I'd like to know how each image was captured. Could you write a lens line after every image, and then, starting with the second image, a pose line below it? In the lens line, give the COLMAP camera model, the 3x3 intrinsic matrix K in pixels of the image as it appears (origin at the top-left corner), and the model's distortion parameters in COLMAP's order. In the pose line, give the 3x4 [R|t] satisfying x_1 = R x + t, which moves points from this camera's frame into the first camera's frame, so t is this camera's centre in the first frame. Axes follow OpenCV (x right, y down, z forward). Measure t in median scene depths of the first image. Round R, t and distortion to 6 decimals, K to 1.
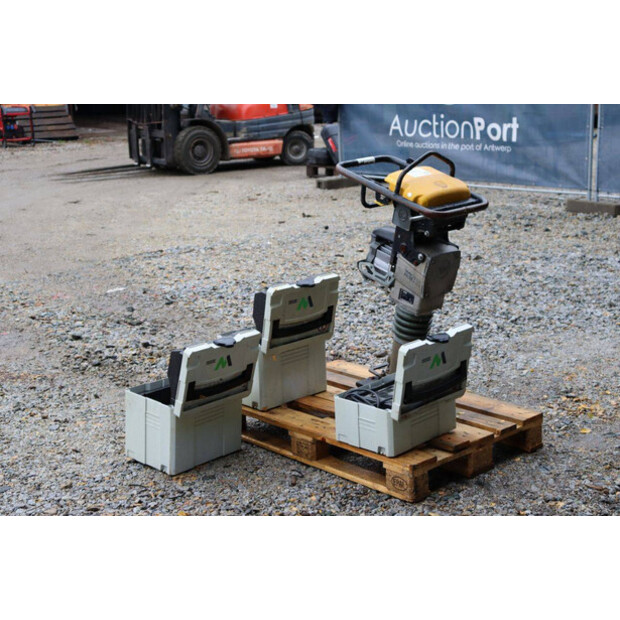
lens RADIAL K [[1096.5, 0, 310.0], [0, 1096.5, 310.0], [0, 0, 1]] dist [0.223096, 0.147301]
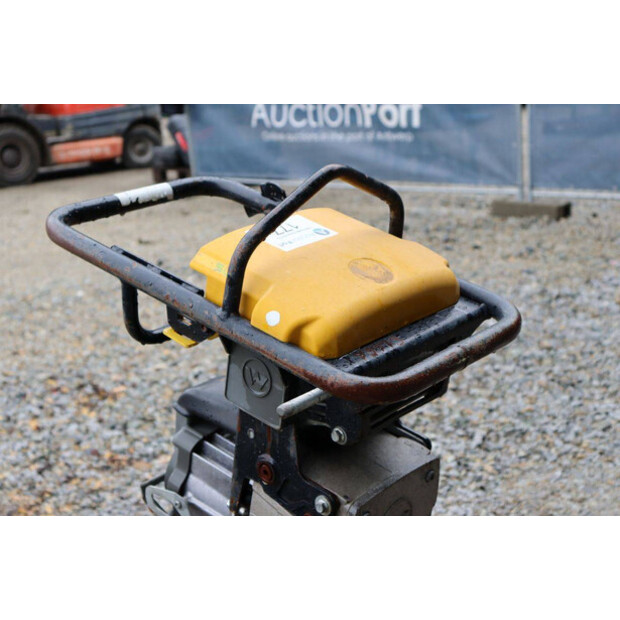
lens RADIAL K [[1096.5, 0, 310.0], [0, 1096.5, 310.0], [0, 0, 1]] dist [0.223096, 0.147301]
pose [[0.992162, -0.069758, 0.103674, 0.045517], [0.069046, 0.997559, 0.010447, -0.071021], [-0.104150, -0.003206, 0.994556, 0.459485]]
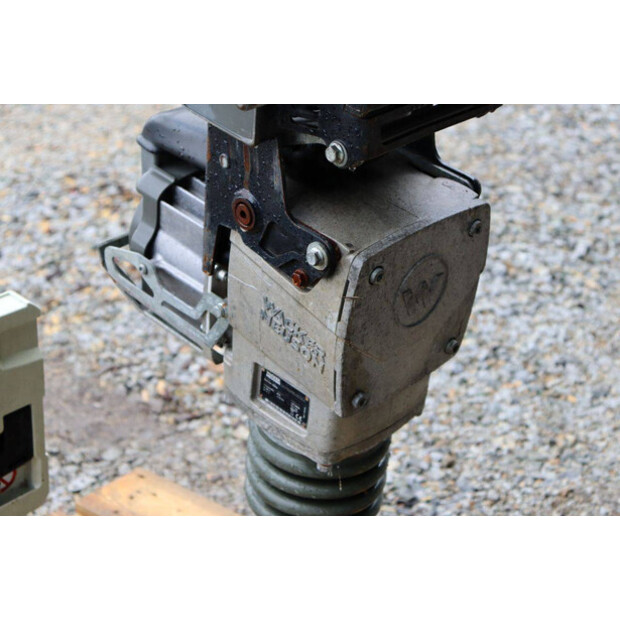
lens RADIAL K [[1260.5, 0, 310.0], [0, 1260.5, 310.0], [0, 0, 1]] dist [0.301730, 0.322236]
pose [[0.997798, -0.062853, 0.021200, 0.061774], [0.059244, 0.988185, 0.141349, -0.049157], [-0.029834, -0.139782, 0.989733, 0.494645]]
